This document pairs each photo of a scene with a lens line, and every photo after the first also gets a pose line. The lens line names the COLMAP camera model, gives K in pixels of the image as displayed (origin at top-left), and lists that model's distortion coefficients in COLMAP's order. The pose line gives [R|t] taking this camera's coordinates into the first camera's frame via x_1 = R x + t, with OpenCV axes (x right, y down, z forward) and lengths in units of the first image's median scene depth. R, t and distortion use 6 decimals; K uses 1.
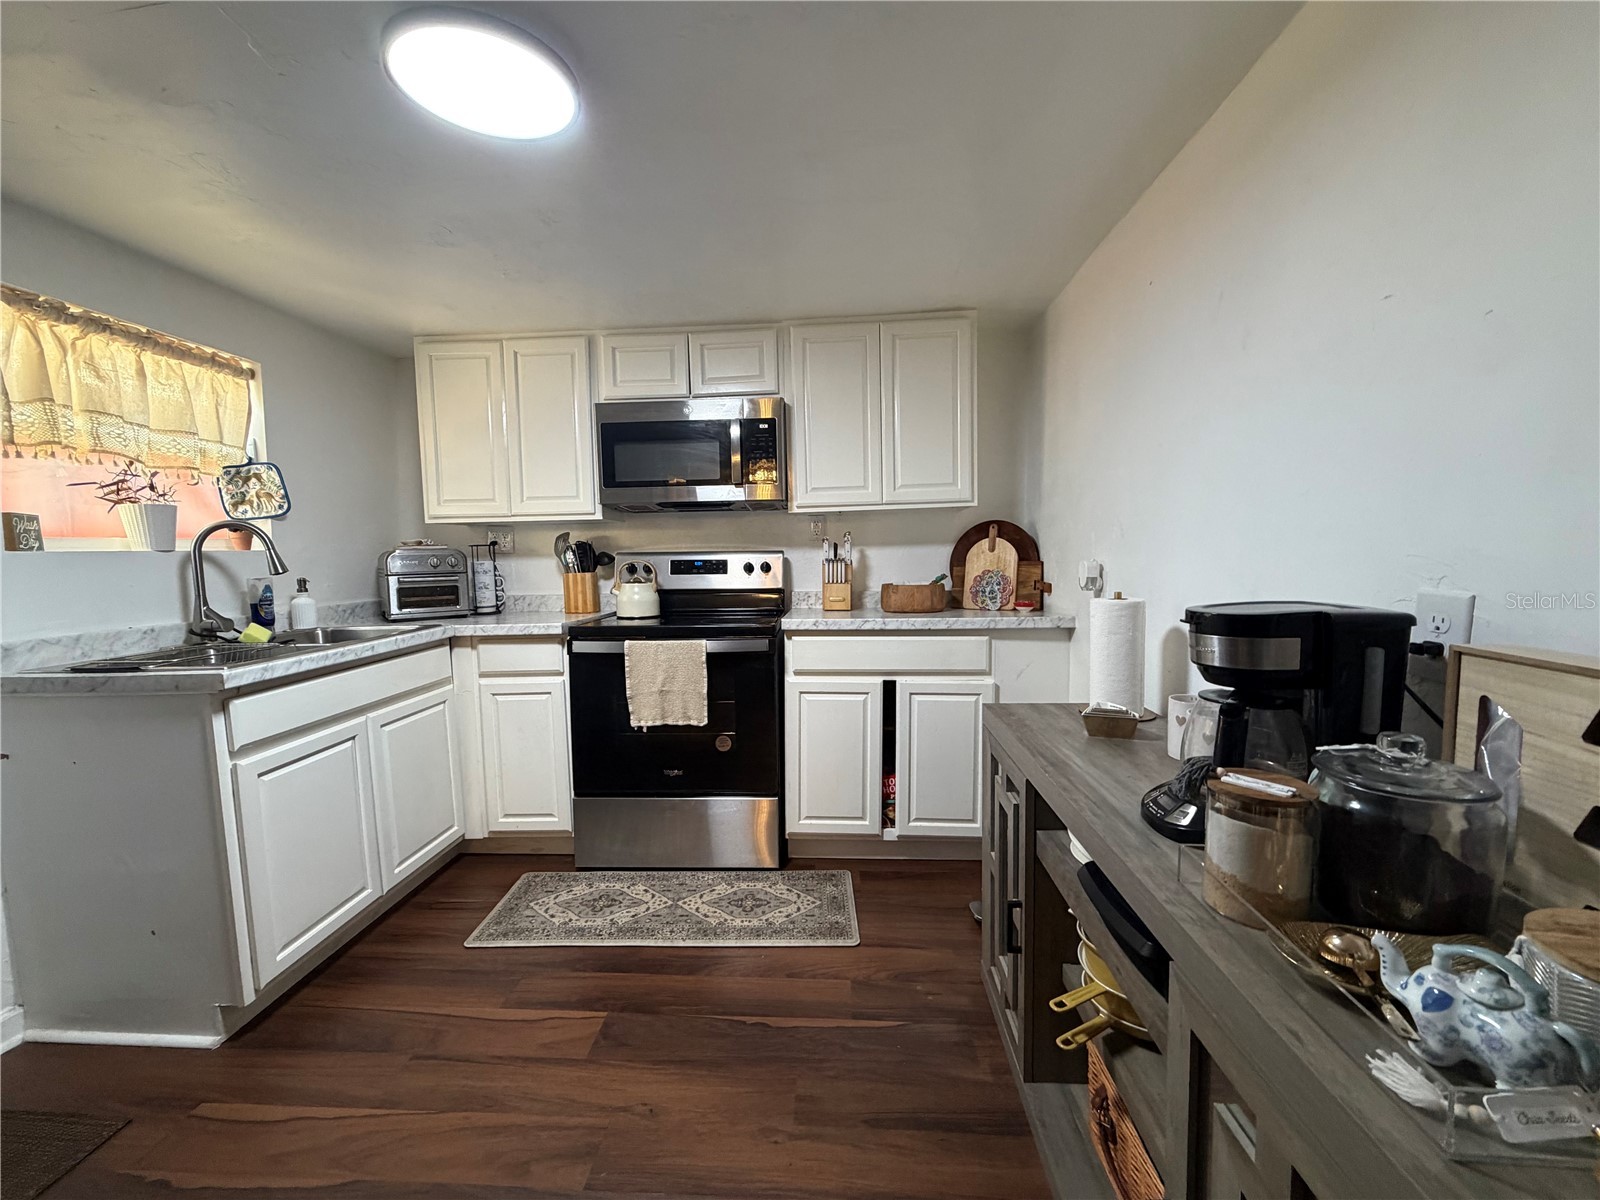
lens RADIAL K [[637.4, 0, 792.3], [0, 637.4, 602.1], [0, 0, 1]] dist [-0.000639, 0.000093]
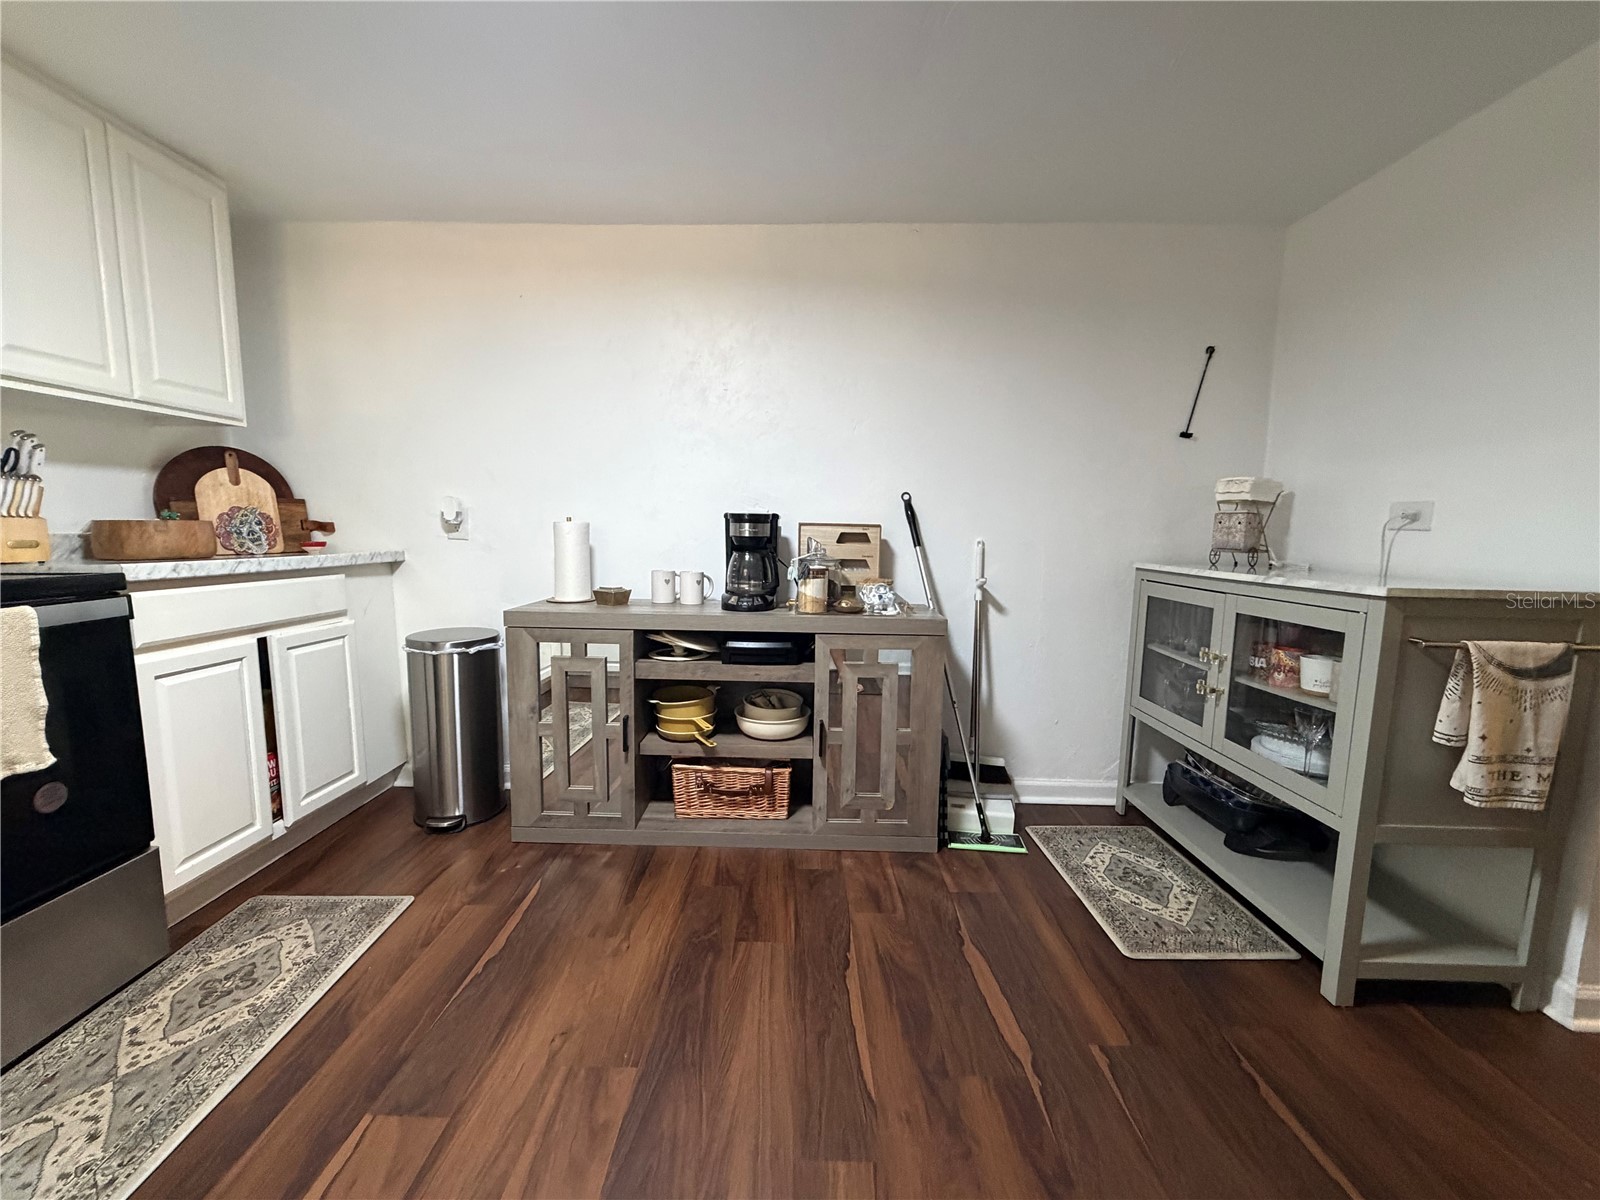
lens RADIAL K [[637.4, 0, 792.3], [0, 637.4, 602.1], [0, 0, 1]] dist [-0.000639, 0.000093]
pose [[-0.056429, -0.097834, 0.993602, -0.672786], [0.066909, 0.992580, 0.101533, 0.043734], [-0.996162, 0.072210, -0.049464, 0.387662]]
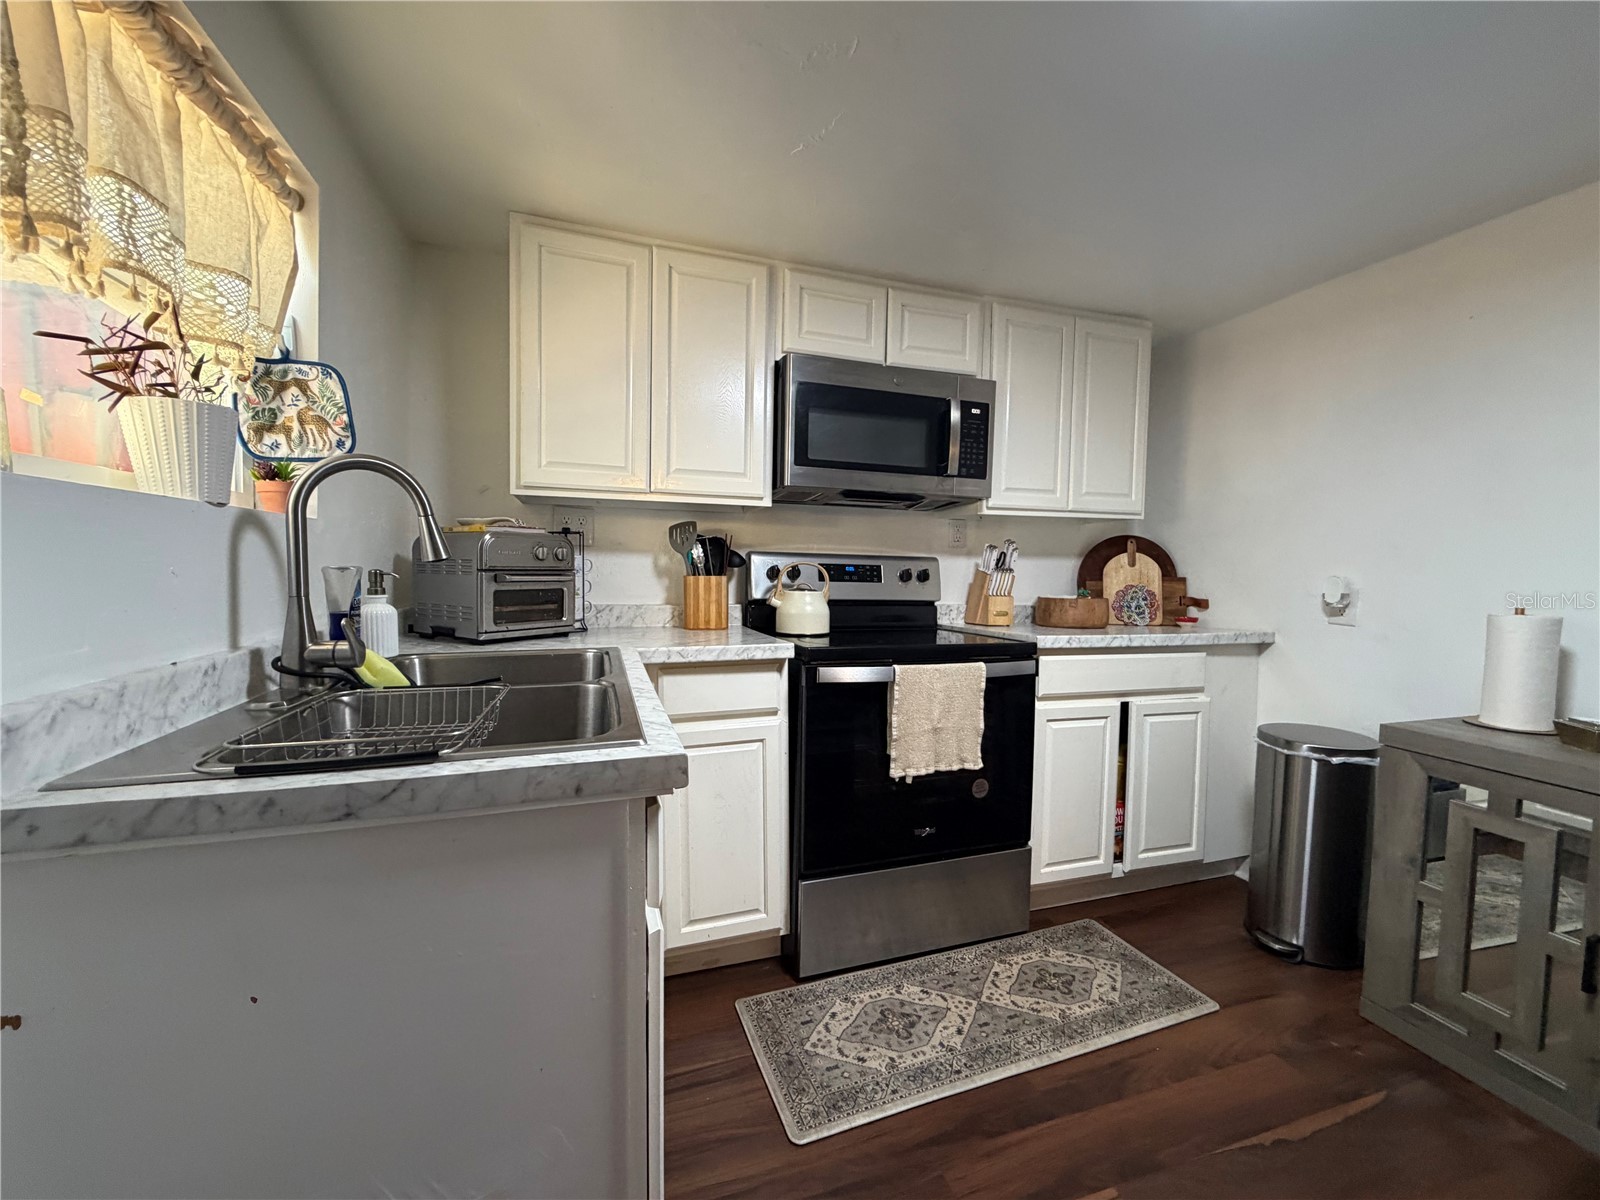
lens RADIAL K [[637.4, 0, 792.3], [0, 637.4, 602.1], [0, 0, 1]] dist [-0.000639, 0.000093]
pose [[0.928180, 0.013988, 0.371868, -0.645486], [-0.005057, 0.999675, -0.024982, 0.004346], [-0.372097, 0.021307, 0.927949, 0.327403]]
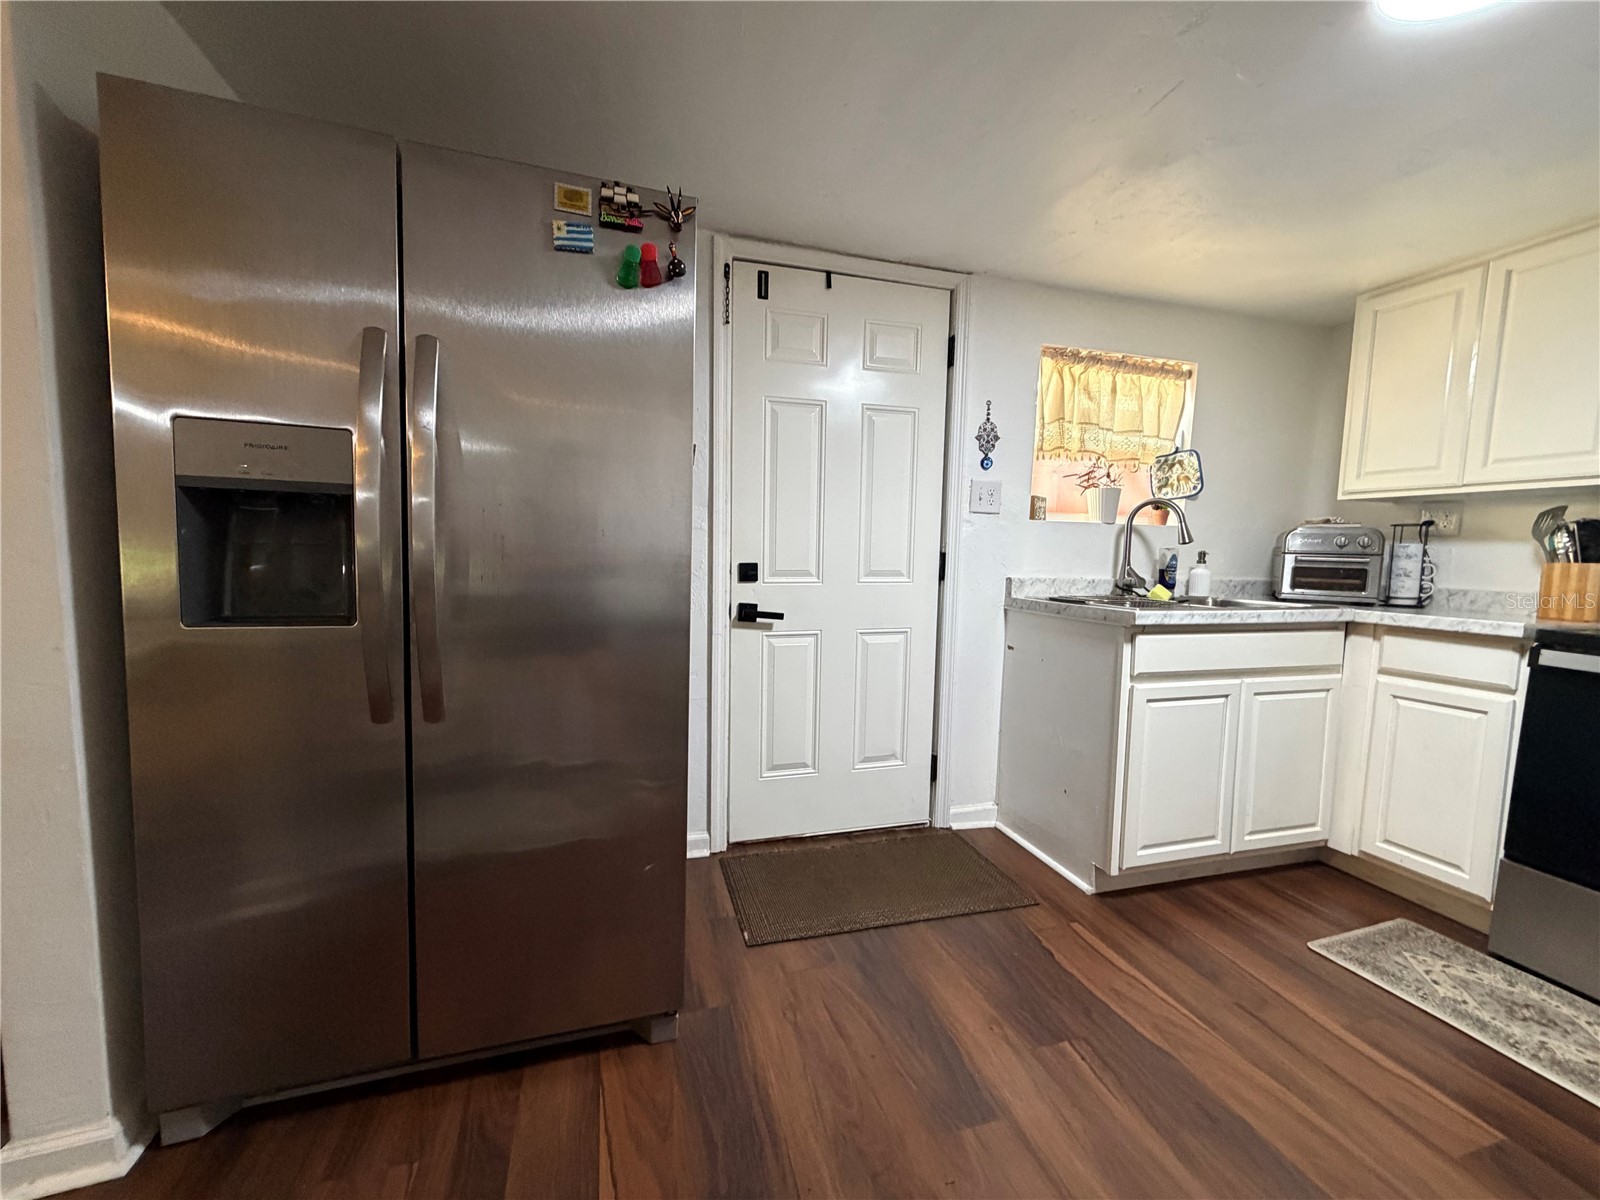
lens RADIAL K [[637.4, 0, 792.3], [0, 637.4, 602.1], [0, 0, 1]] dist [-0.000639, 0.000093]
pose [[0.342528, 0.106828, -0.933414, 0.034257], [-0.108819, 0.991339, 0.073525, 0.047856], [0.933184, 0.076388, 0.351186, -0.054439]]
